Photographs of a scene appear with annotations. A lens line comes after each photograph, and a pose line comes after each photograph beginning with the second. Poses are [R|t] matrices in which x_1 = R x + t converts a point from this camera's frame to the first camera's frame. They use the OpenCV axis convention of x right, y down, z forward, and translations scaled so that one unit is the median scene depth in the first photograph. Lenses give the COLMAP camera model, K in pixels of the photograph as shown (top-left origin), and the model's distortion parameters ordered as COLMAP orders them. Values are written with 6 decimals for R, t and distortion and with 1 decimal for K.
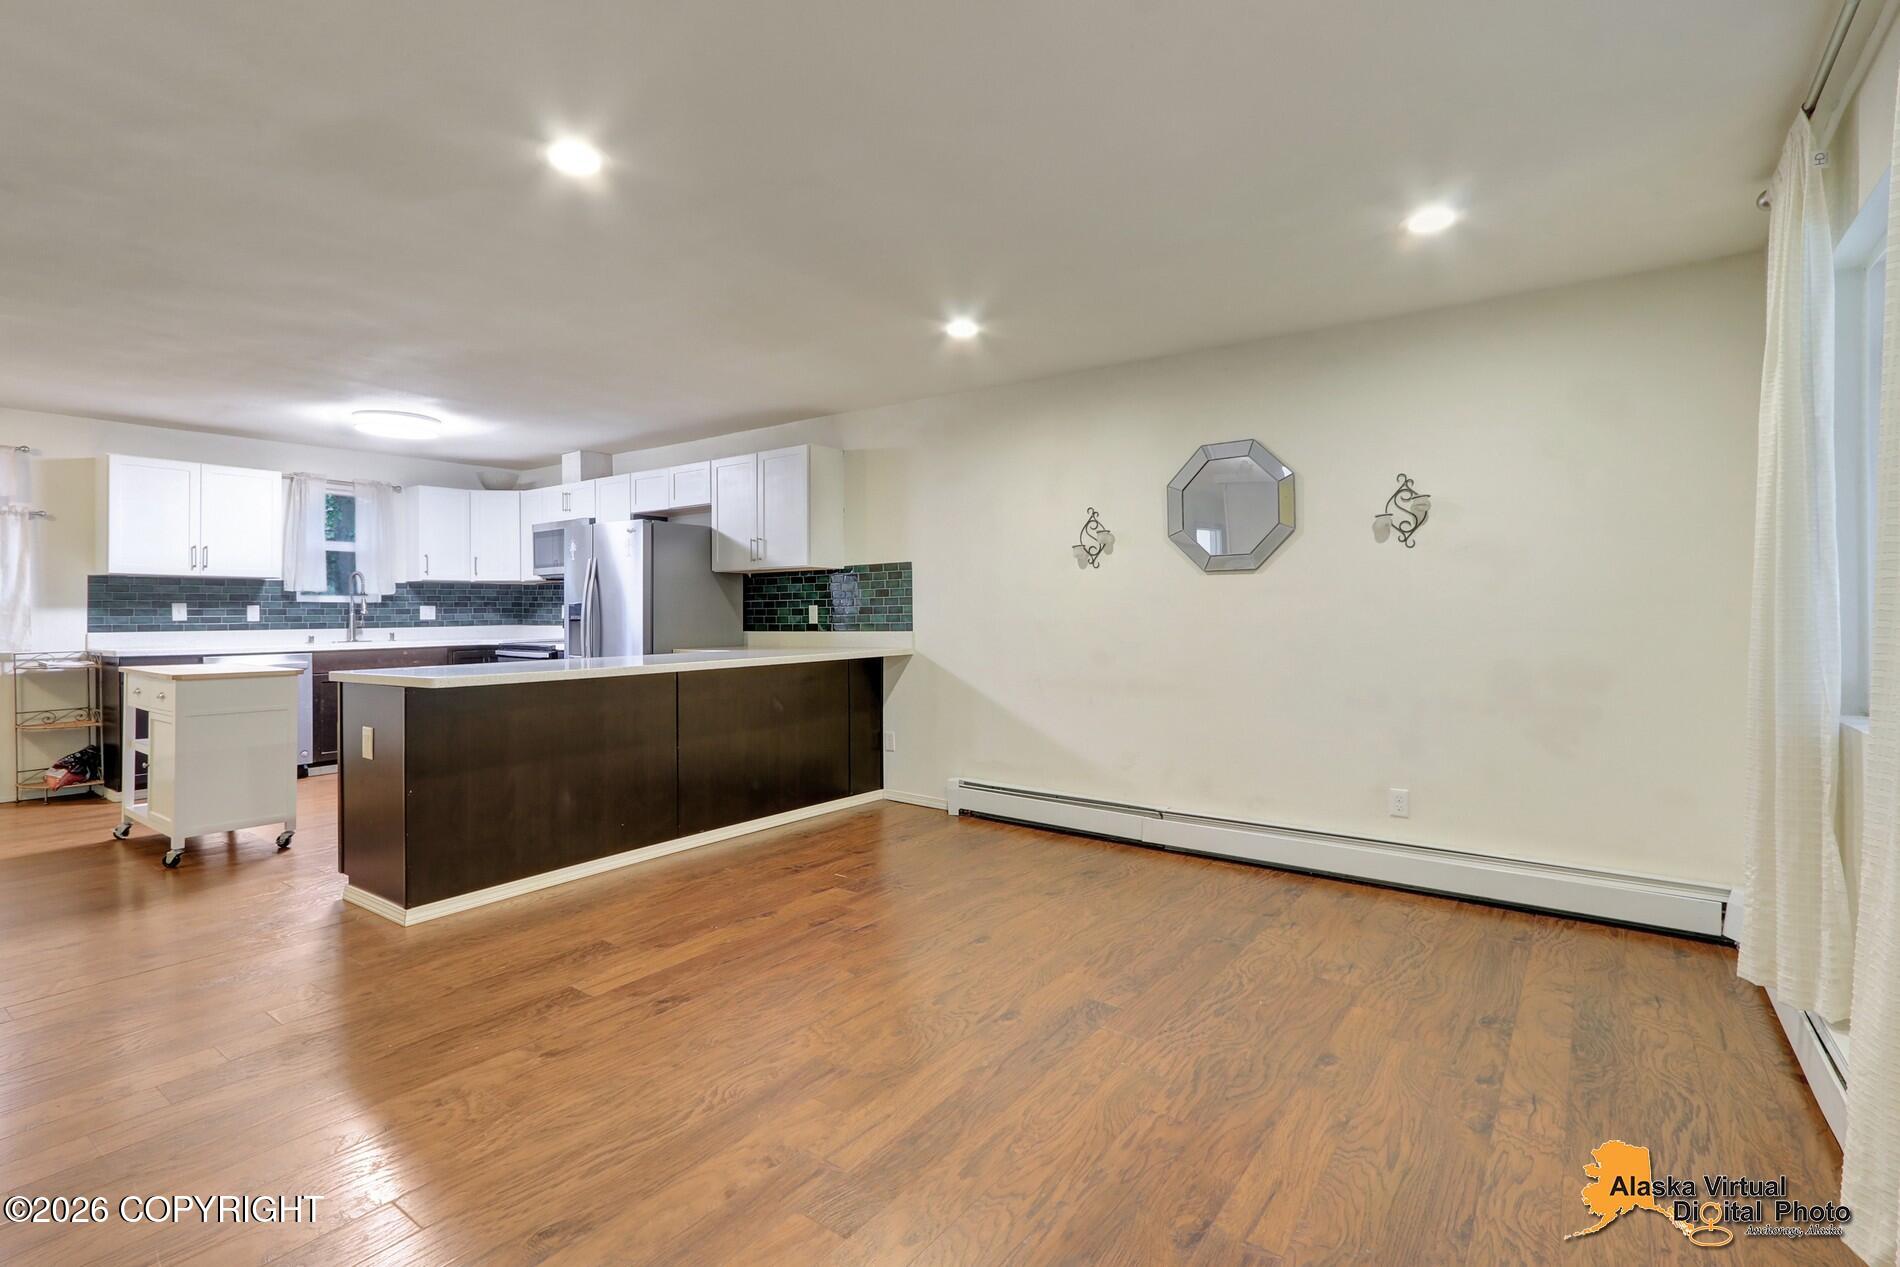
lens RADIAL K [[907.6, 0, 973.6], [0, 907.6, 607.5], [0, 0, 1]] dist [-0.018249, 0.006342]
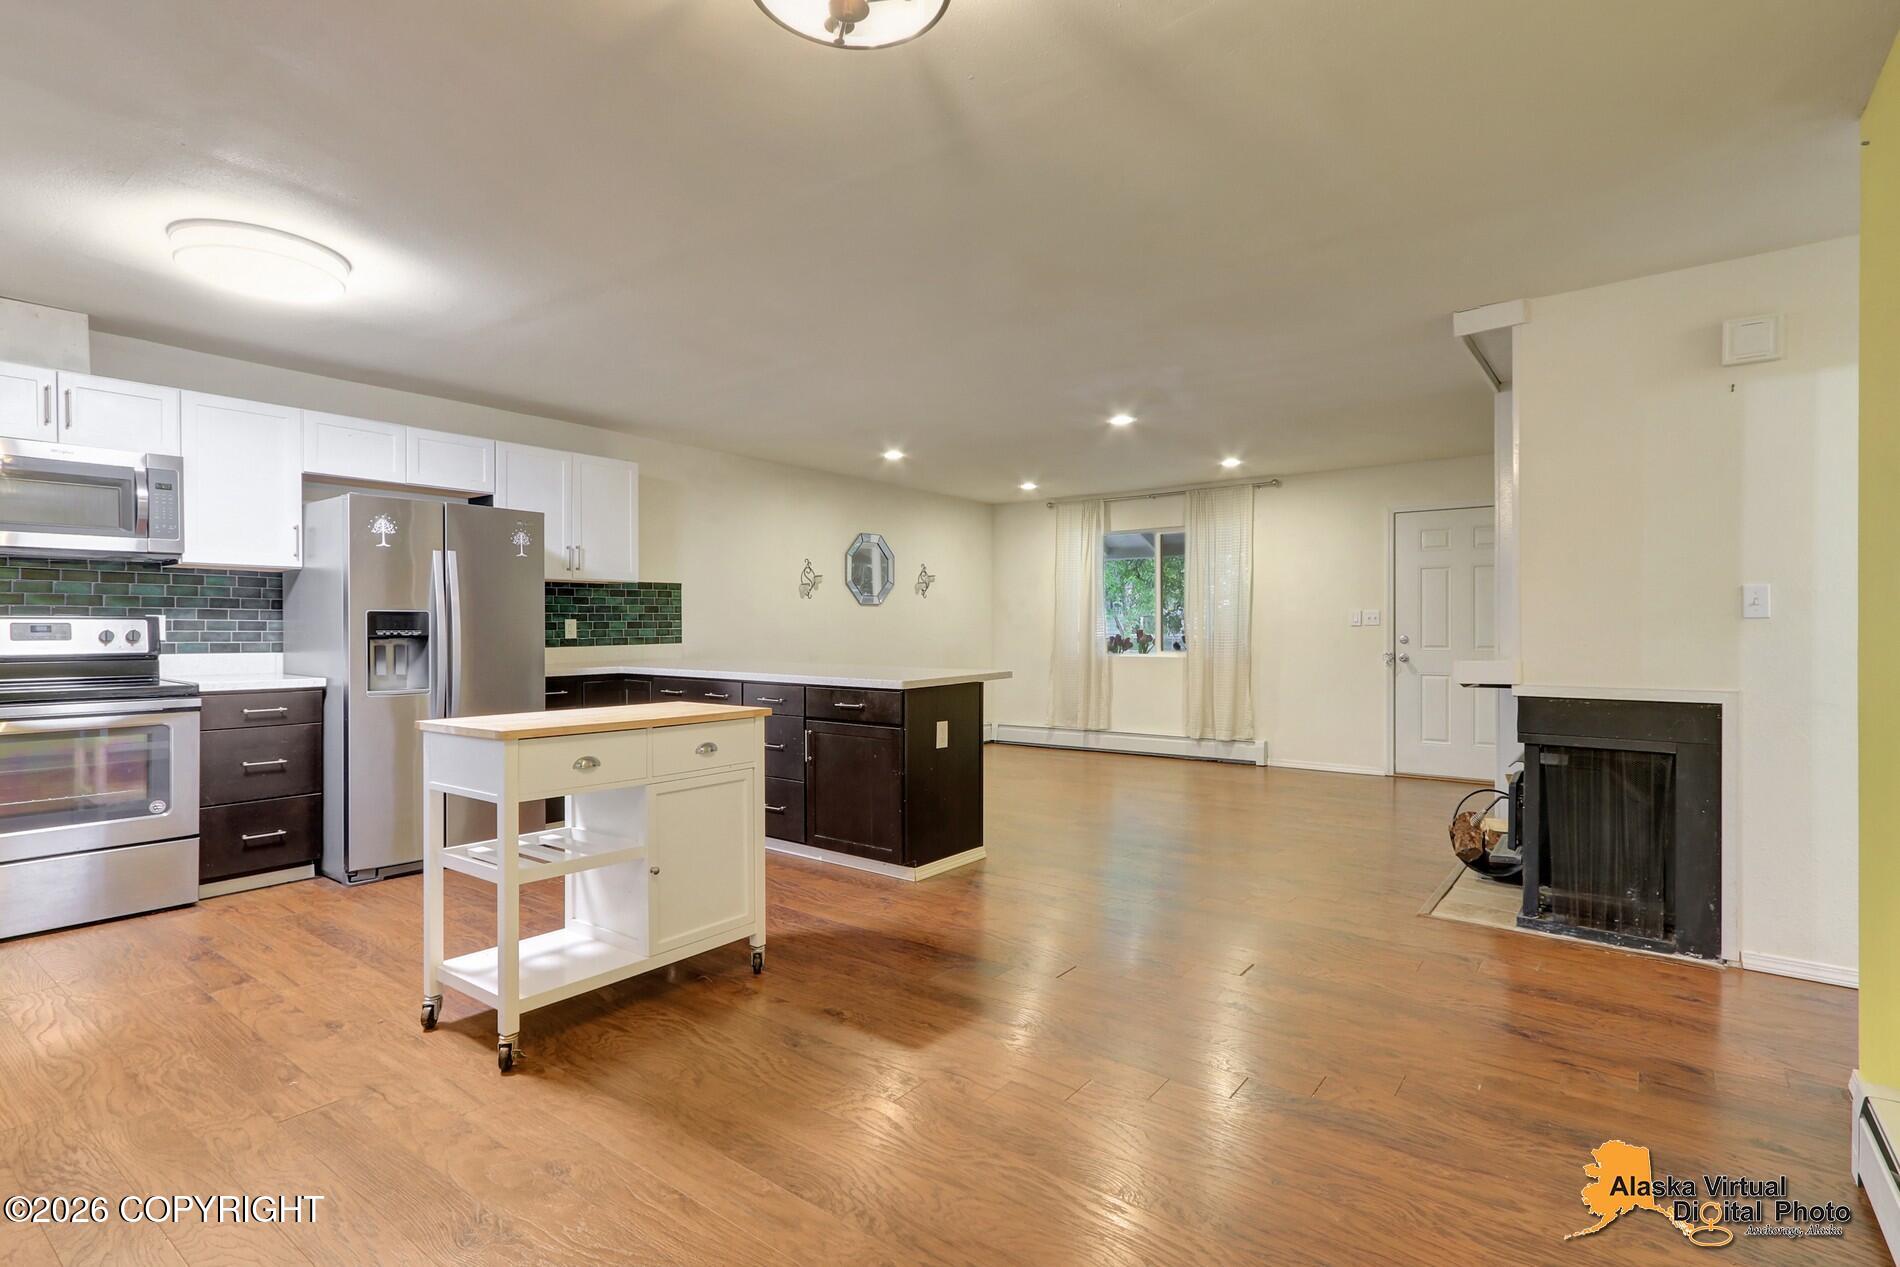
lens RADIAL K [[907.6, 0, 952.0], [0, 907.6, 641.9], [0, 0, 1]] dist [-0.018249, 0.006342]
pose [[0.025860, -0.013228, 0.999578, -1.216566], [-0.003948, 0.999903, 0.013335, 0.007615], [-0.999658, -0.004292, 0.025805, 0.623138]]
